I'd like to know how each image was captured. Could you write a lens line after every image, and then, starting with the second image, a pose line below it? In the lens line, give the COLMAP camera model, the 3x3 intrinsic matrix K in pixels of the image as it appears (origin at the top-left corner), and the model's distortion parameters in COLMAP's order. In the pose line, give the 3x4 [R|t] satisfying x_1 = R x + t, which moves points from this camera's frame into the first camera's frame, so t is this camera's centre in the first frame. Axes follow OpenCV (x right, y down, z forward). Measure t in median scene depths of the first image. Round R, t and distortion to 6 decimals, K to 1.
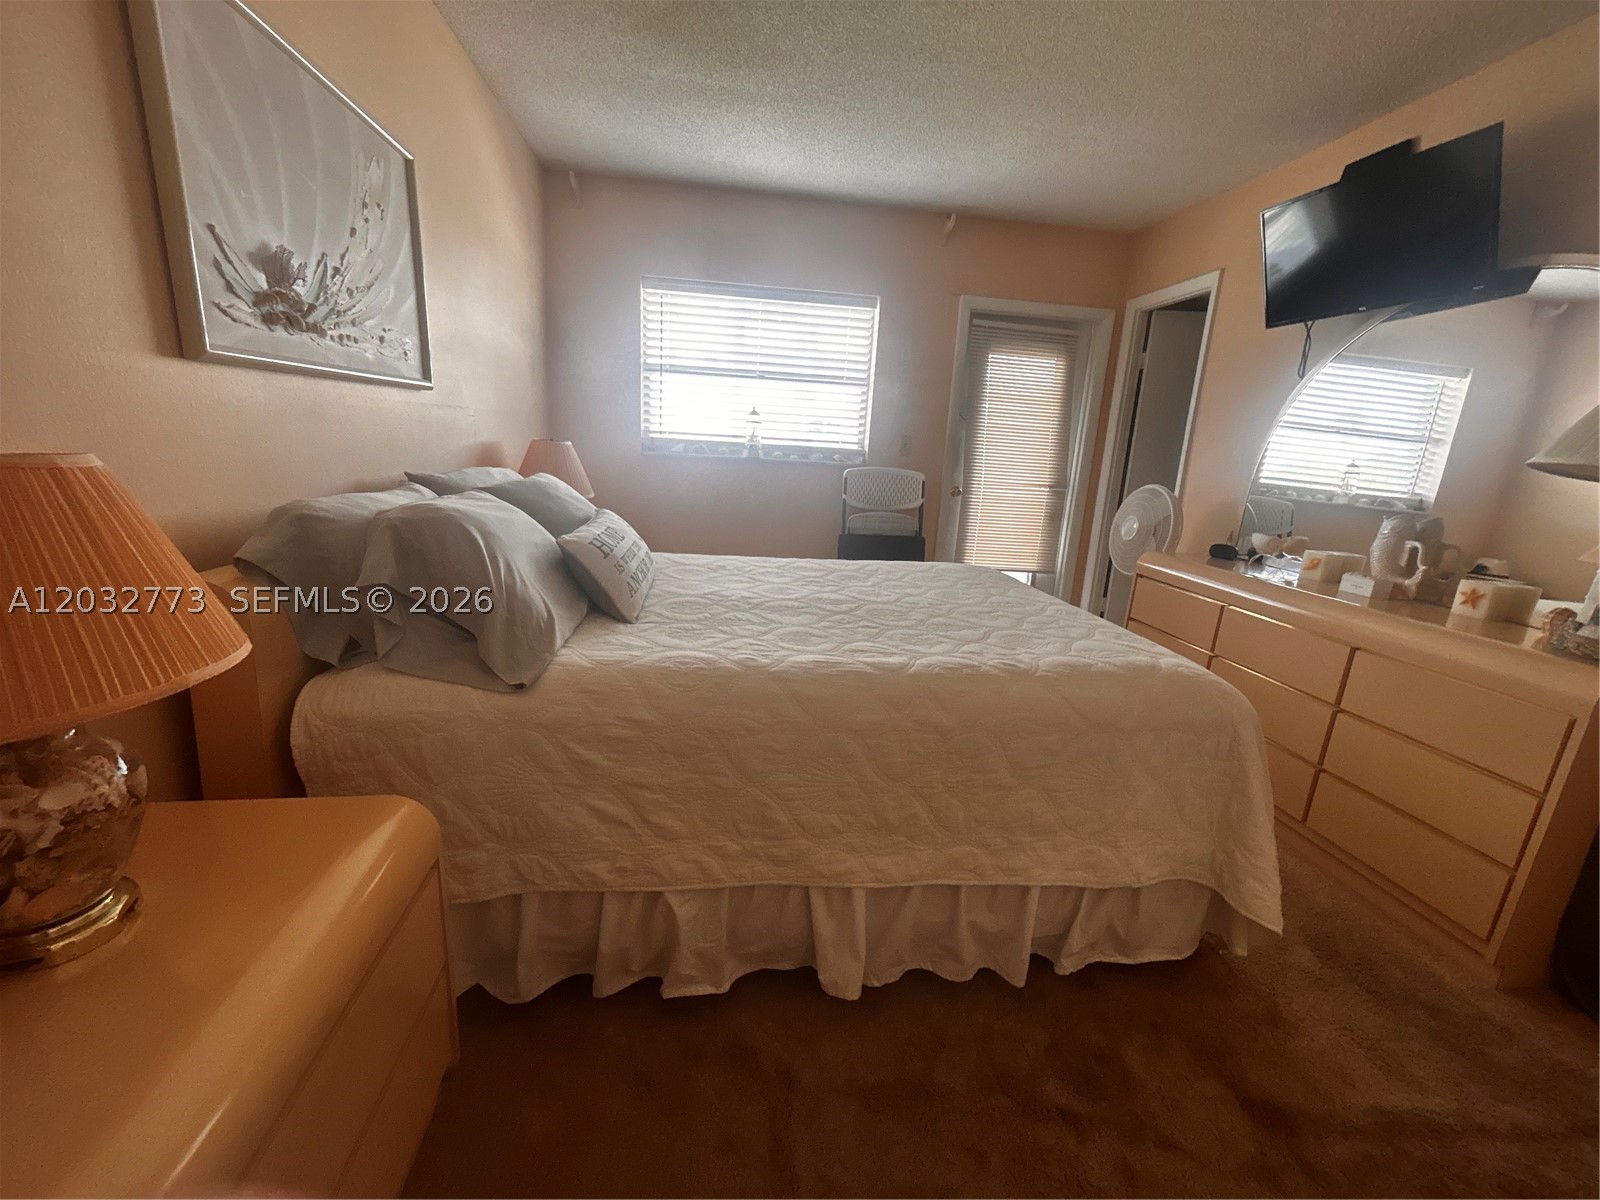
lens RADIAL K [[649.0, 0, 798.9], [0, 649.0, 596.6], [0, 0, 1]] dist [-0.002700, 0.001649]
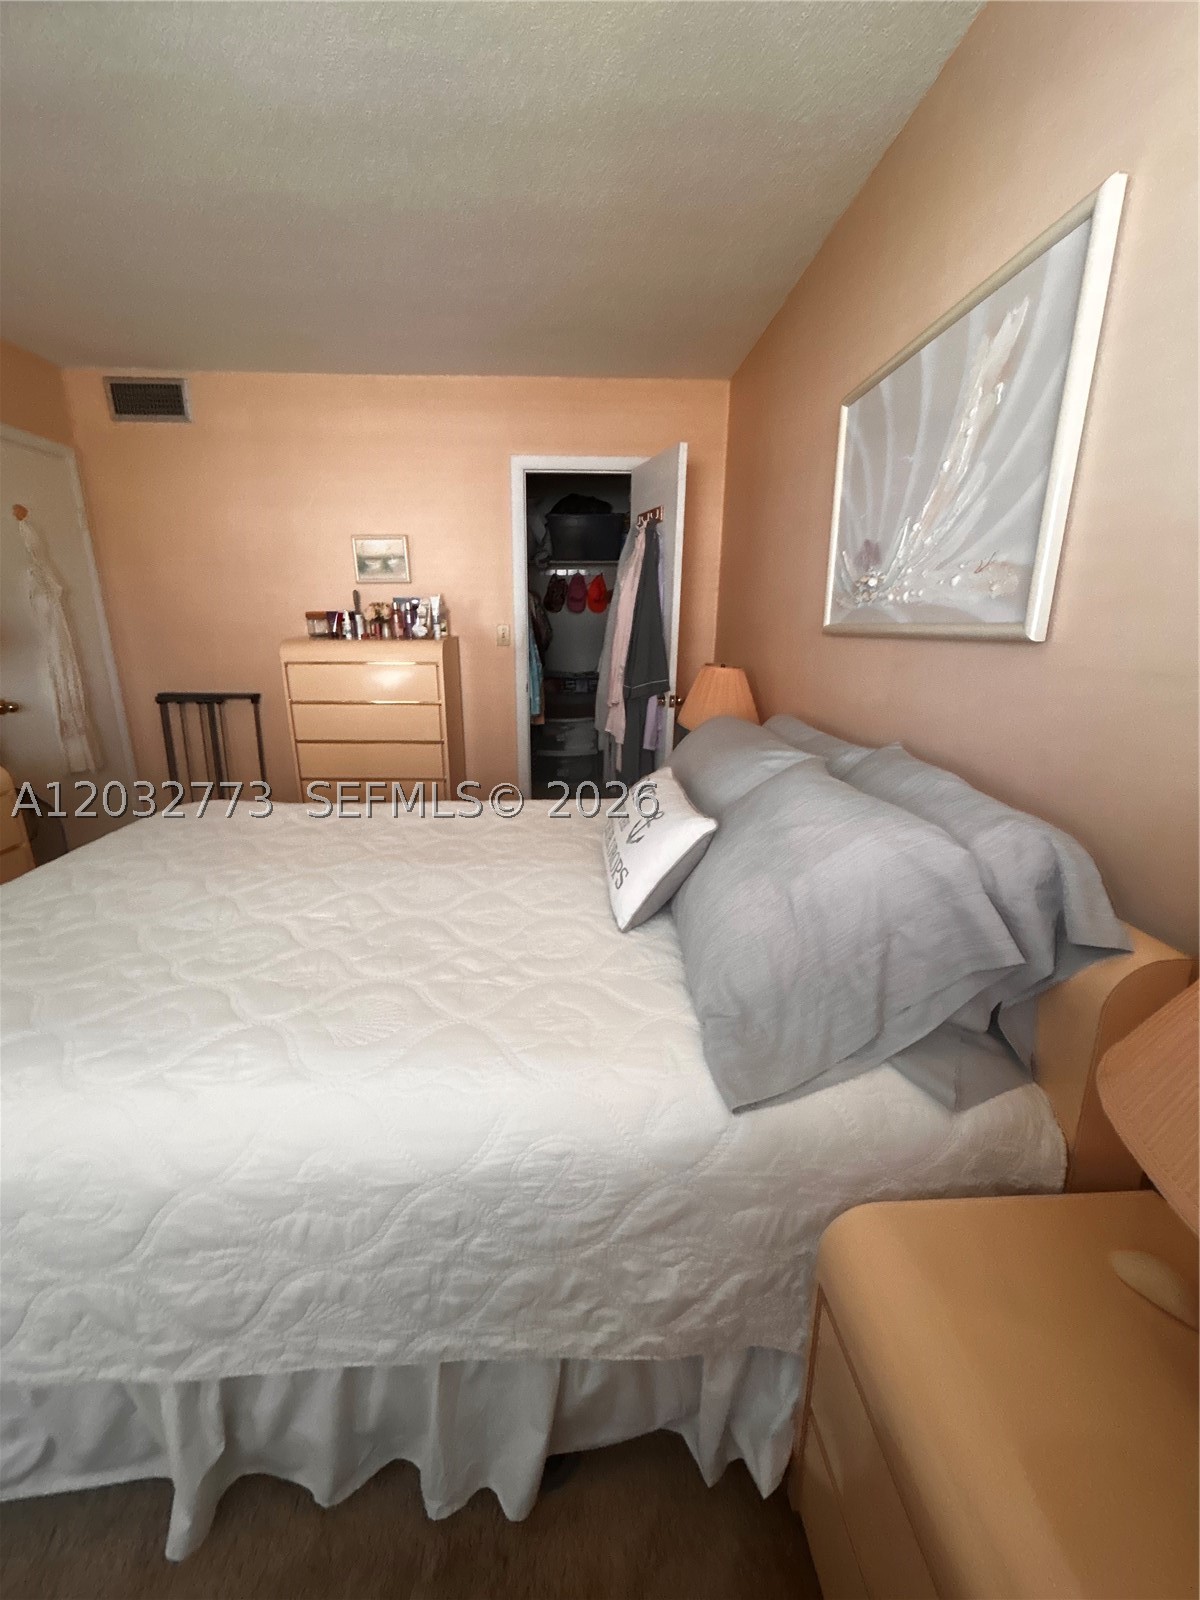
lens RADIAL K [[649.0, 0, 595.2], [0, 649.0, 800.1], [0, 0, 1]] dist [-0.002700, 0.001649]
pose [[-0.993319, -0.088994, 0.073469, -0.370014], [-0.042136, 0.872370, 0.487027, -0.634830], [-0.107435, 0.480677, -0.870291, 2.221961]]
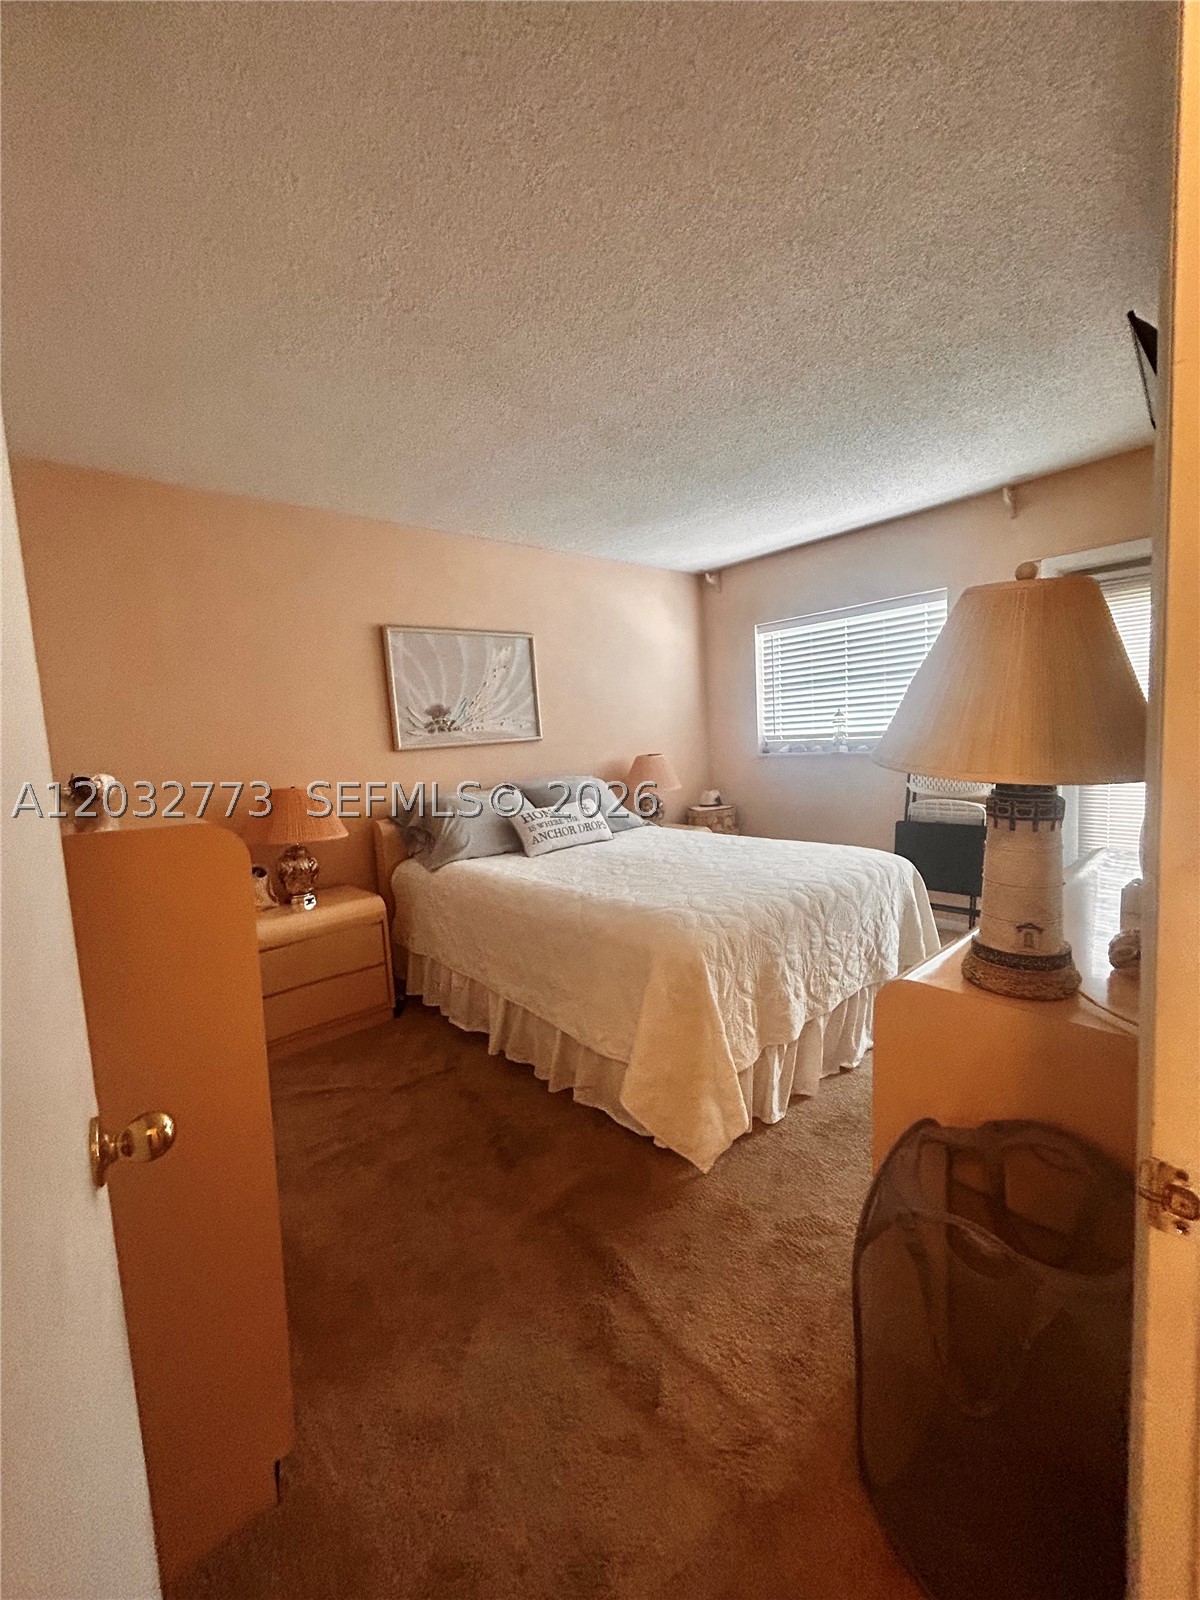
lens RADIAL K [[649.0, 0, 592.7], [0, 649.0, 796.8], [0, 0, 1]] dist [-0.002700, 0.001649]
pose [[0.539603, -0.004414, -0.841908, 1.698553], [-0.108290, 0.991316, -0.074603, -0.017759], [0.834926, 0.131426, 0.534439, 0.119223]]
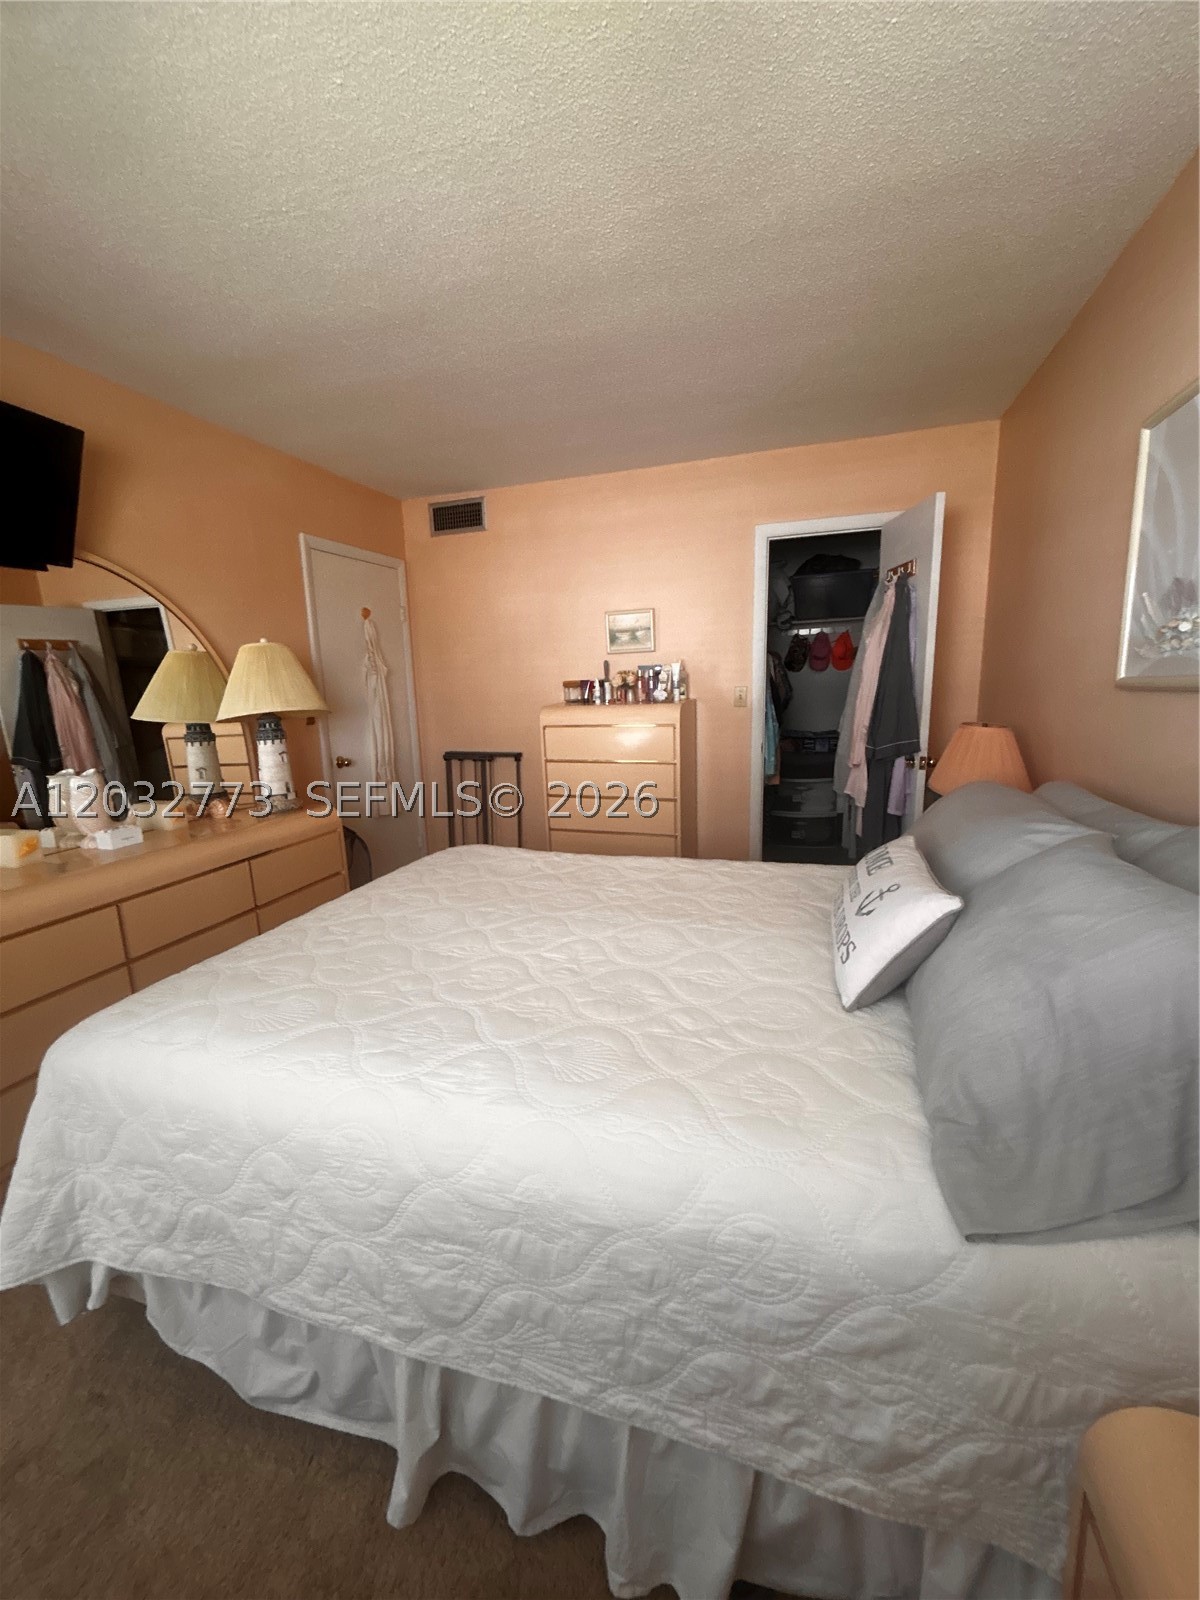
lens RADIAL K [[649.0, 0, 595.3], [0, 649.0, 796.2], [0, 0, 1]] dist [-0.002700, 0.001649]
pose [[-0.897988, -0.108566, 0.426416, -0.393095], [0.077860, 0.914588, 0.396820, -0.652279], [-0.433077, 0.389541, -0.812836, 2.239521]]
